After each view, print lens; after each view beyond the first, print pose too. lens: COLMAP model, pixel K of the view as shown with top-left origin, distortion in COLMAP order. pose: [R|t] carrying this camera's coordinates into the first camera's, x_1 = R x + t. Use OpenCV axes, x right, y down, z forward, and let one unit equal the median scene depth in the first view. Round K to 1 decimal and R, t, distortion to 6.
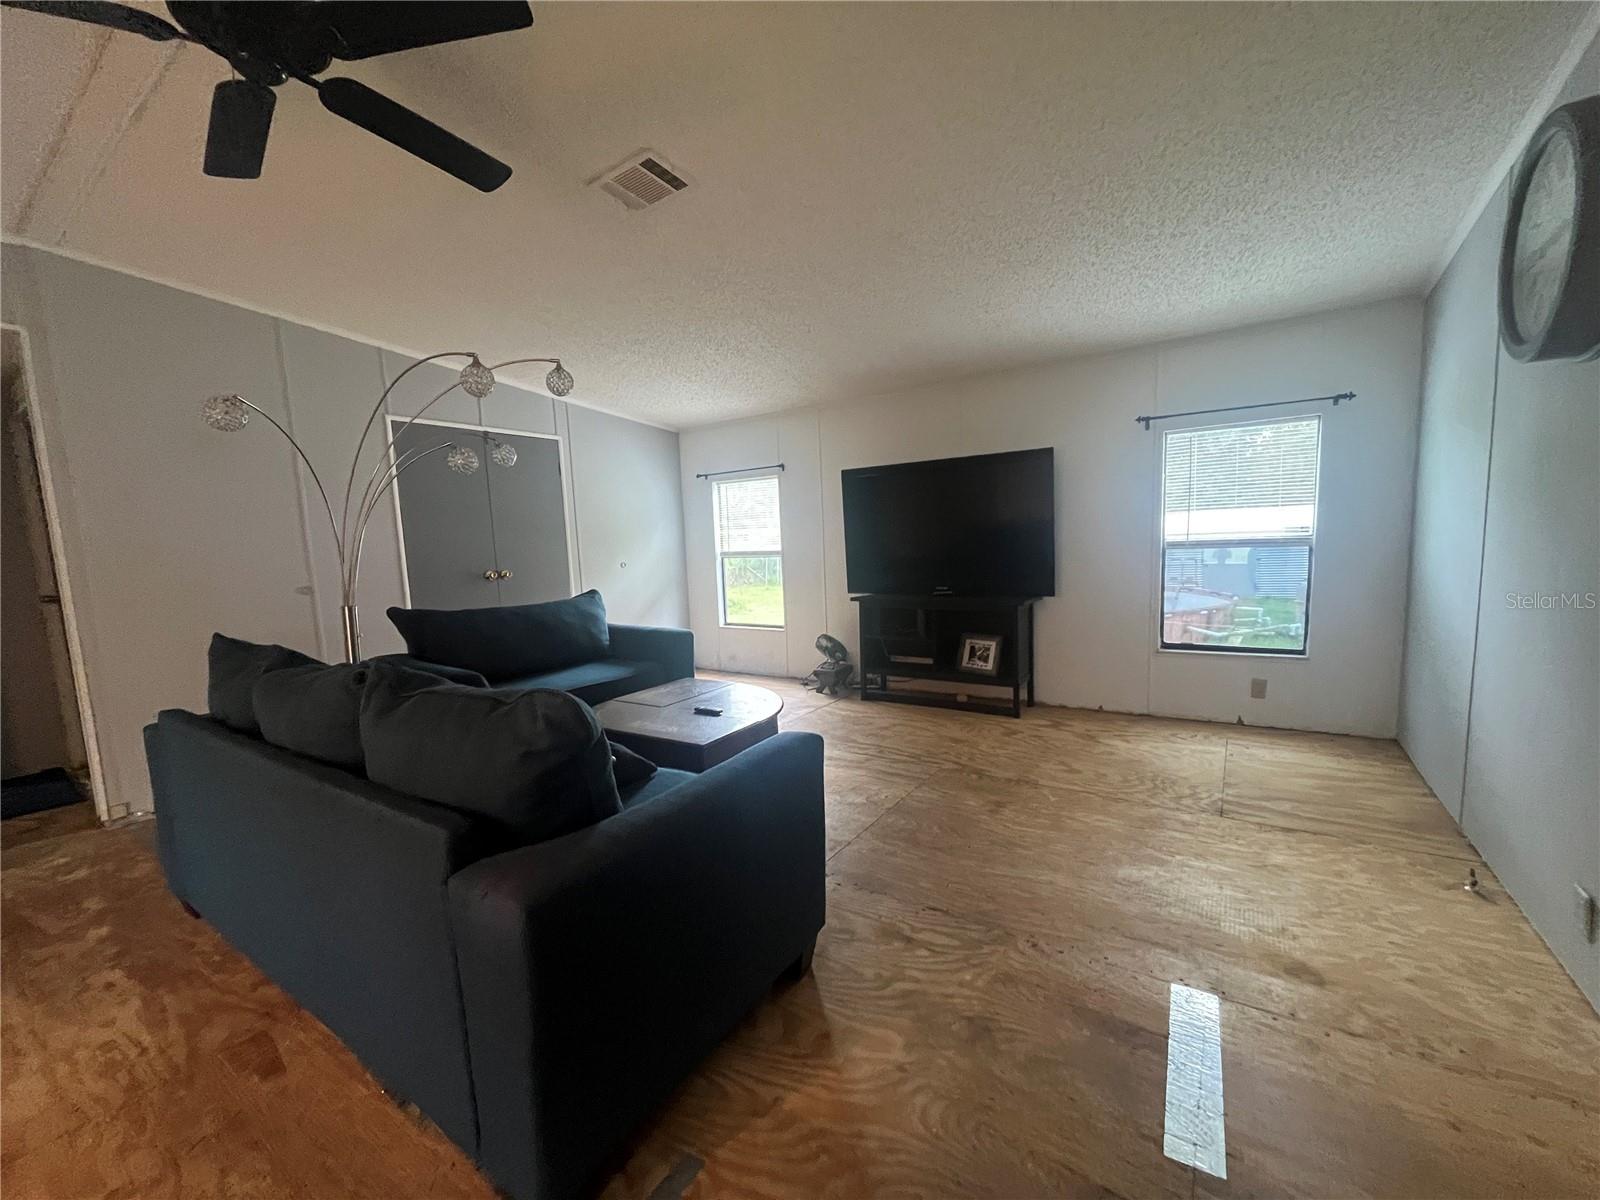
lens RADIAL K [[645.0, 0, 796.8], [0, 645.0, 609.7], [0, 0, 1]] dist [-0.003486, -0.000229]
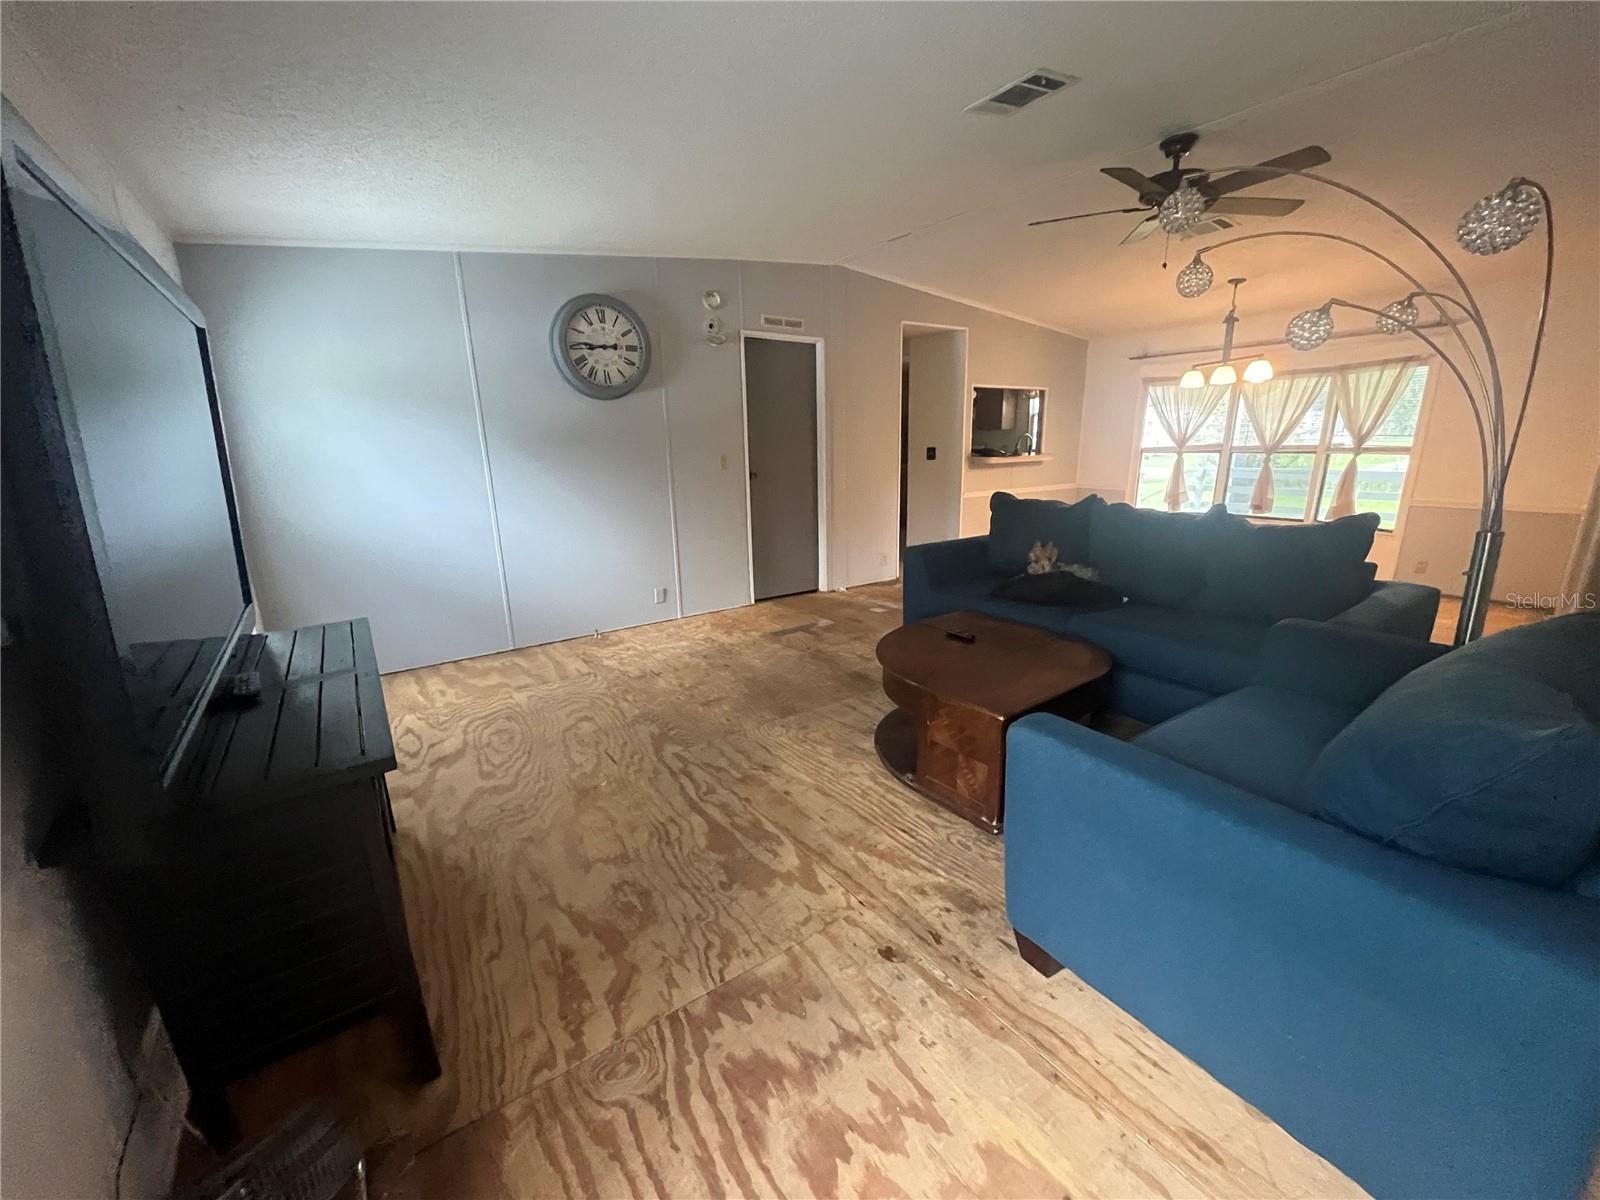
lens RADIAL K [[645.0, 0, 796.8], [0, 645.0, 609.7], [0, 0, 1]] dist [-0.003486, -0.000229]
pose [[-0.932256, -0.032054, 0.360377, -0.190741], [0.099523, 0.934922, 0.340612, -0.178380], [-0.347842, 0.353404, -0.868396, 1.435995]]
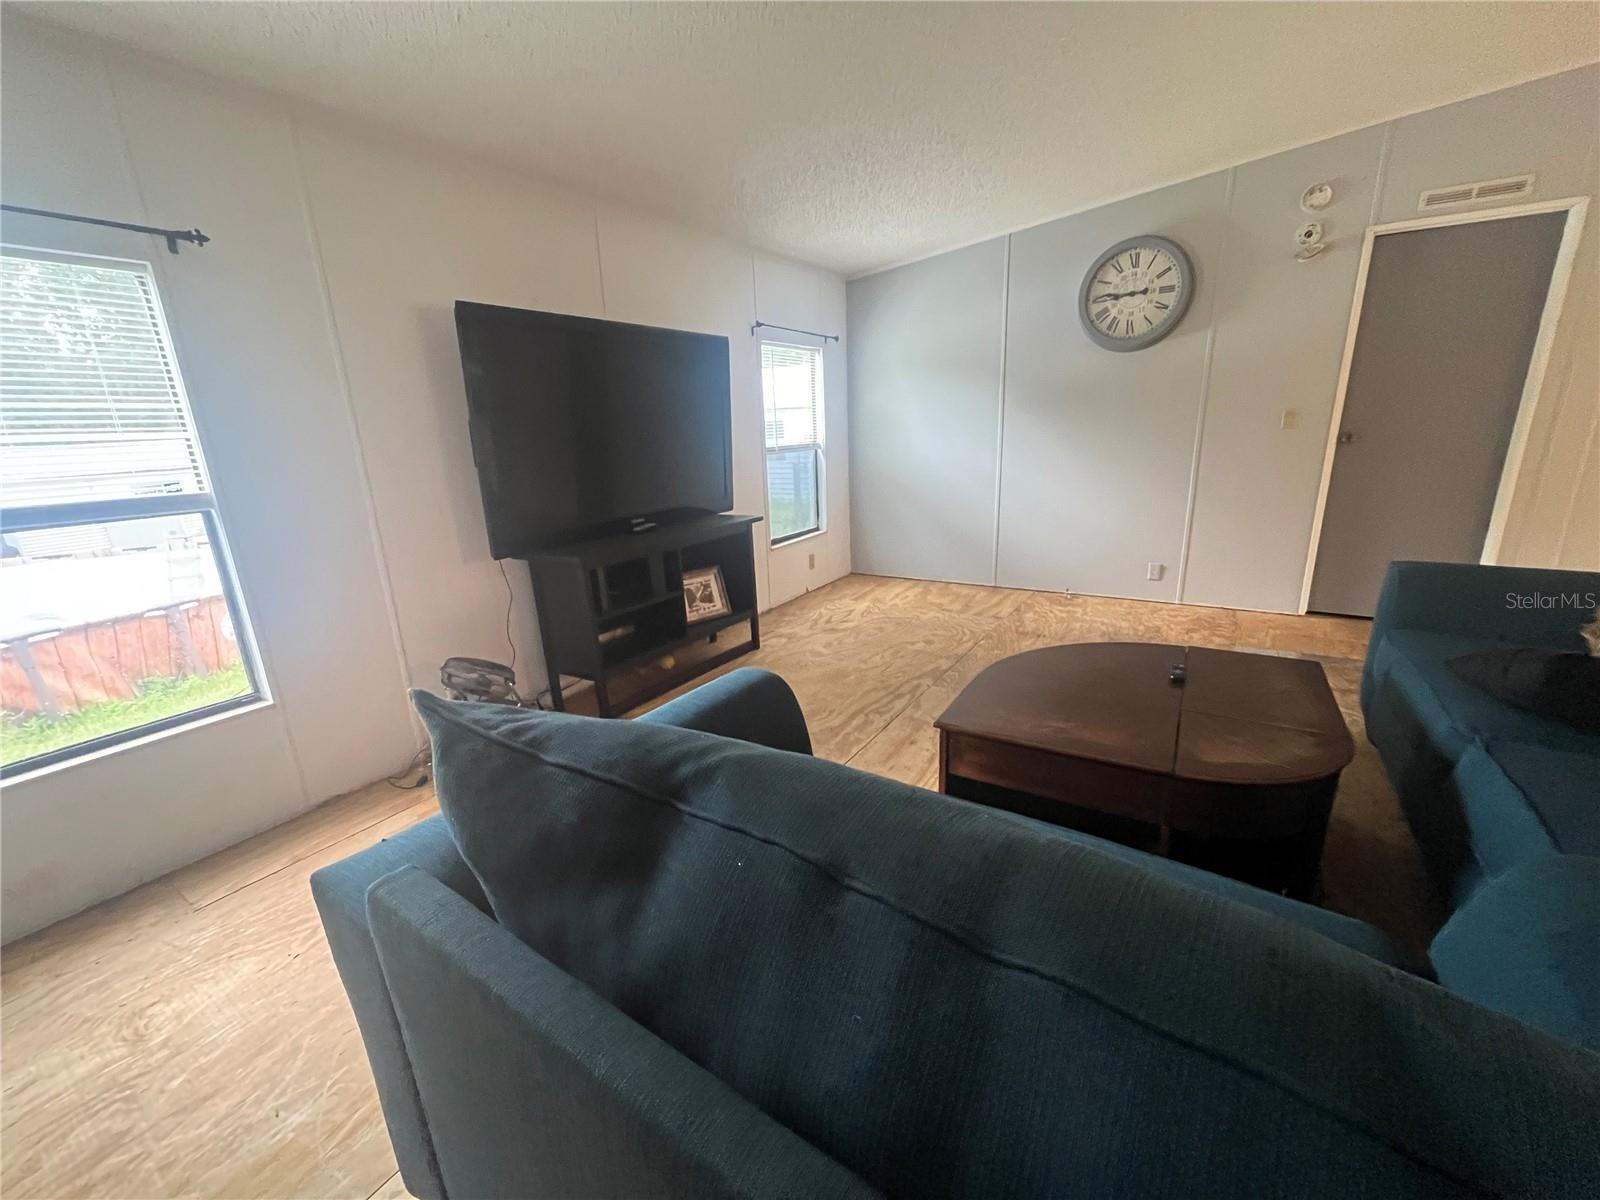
lens RADIAL K [[645.0, 0, 796.8], [0, 645.0, 609.7], [0, 0, 1]] dist [-0.003486, -0.000229]
pose [[-0.014573, -0.235701, 0.971716, -0.580318], [0.154762, 0.959577, 0.235077, -0.097032], [-0.987844, 0.153810, 0.022493, 1.021884]]
